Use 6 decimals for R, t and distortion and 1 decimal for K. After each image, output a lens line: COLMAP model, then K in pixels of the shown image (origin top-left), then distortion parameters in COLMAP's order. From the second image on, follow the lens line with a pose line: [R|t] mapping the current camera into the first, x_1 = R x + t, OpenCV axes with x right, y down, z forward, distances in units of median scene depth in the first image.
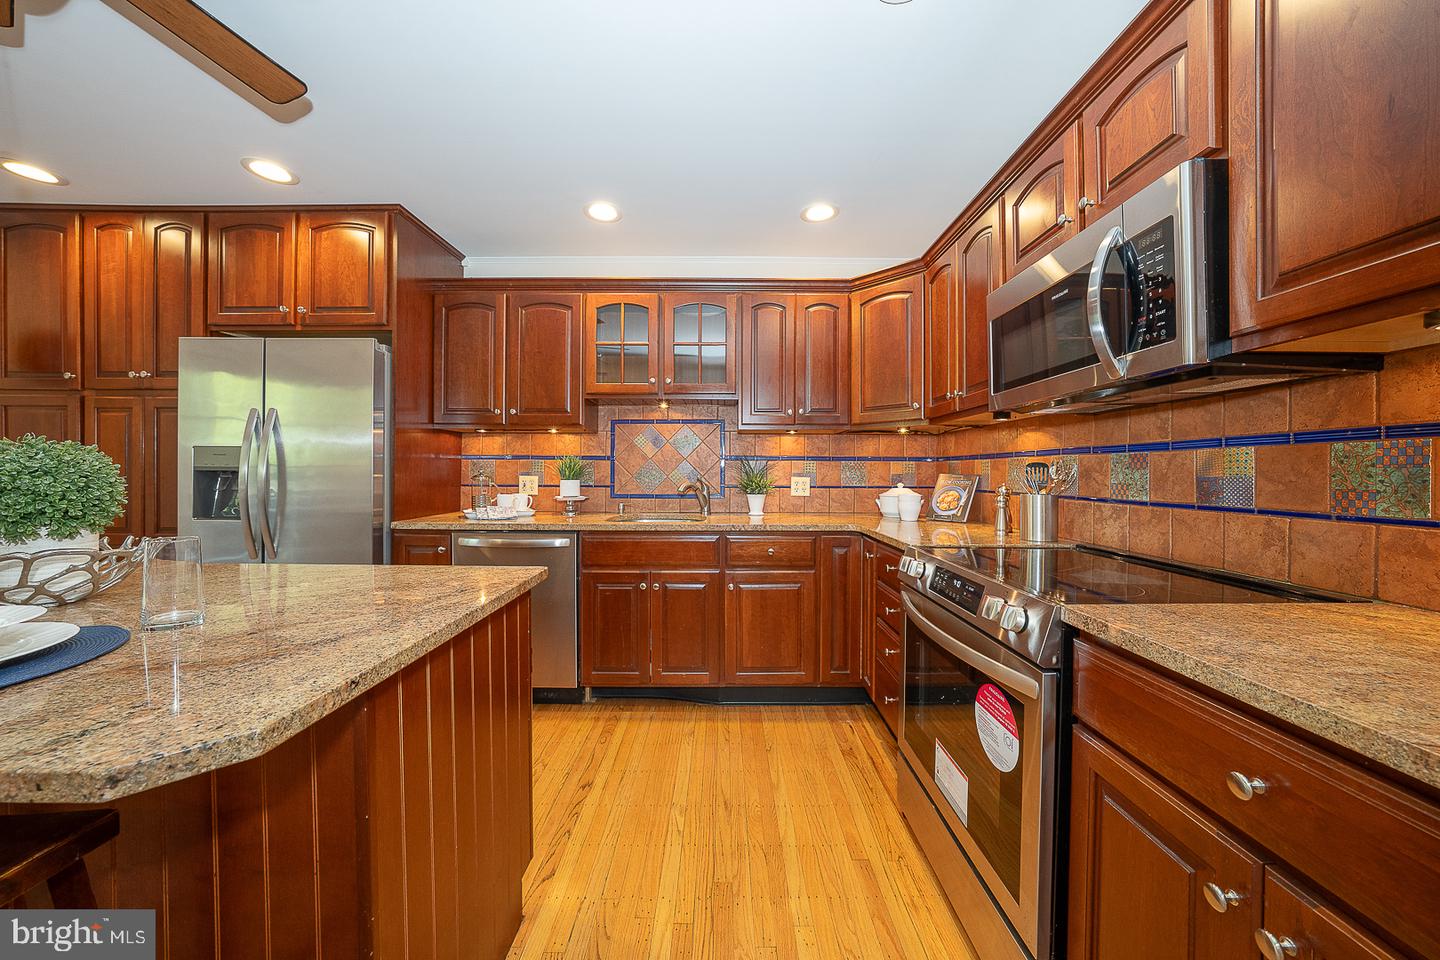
lens RADIAL K [[488.9, 0, 724.8], [0, 488.9, 474.9], [0, 0, 1]] dist [-0.018604, 0.000232]
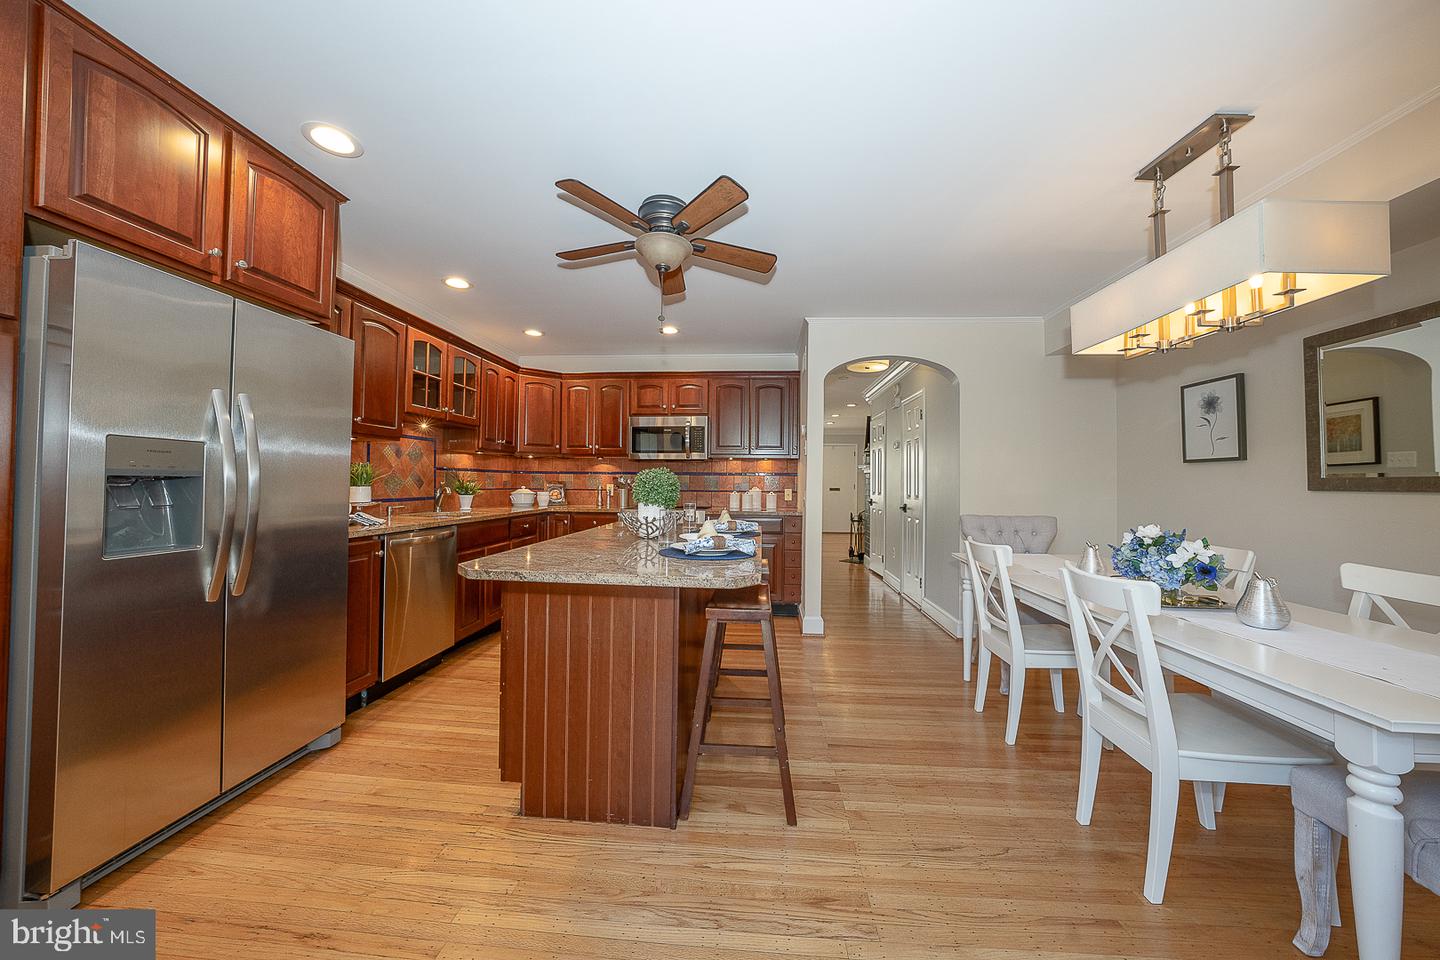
lens RADIAL K [[488.9, 0, 724.8], [0, 488.9, 474.9], [0, 0, 1]] dist [-0.018604, 0.000232]
pose [[0.066856, 0.012015, 0.997690, -1.386459], [-0.002243, 0.999927, -0.011891, -0.004418], [-0.997760, -0.001443, 0.066878, 0.166963]]
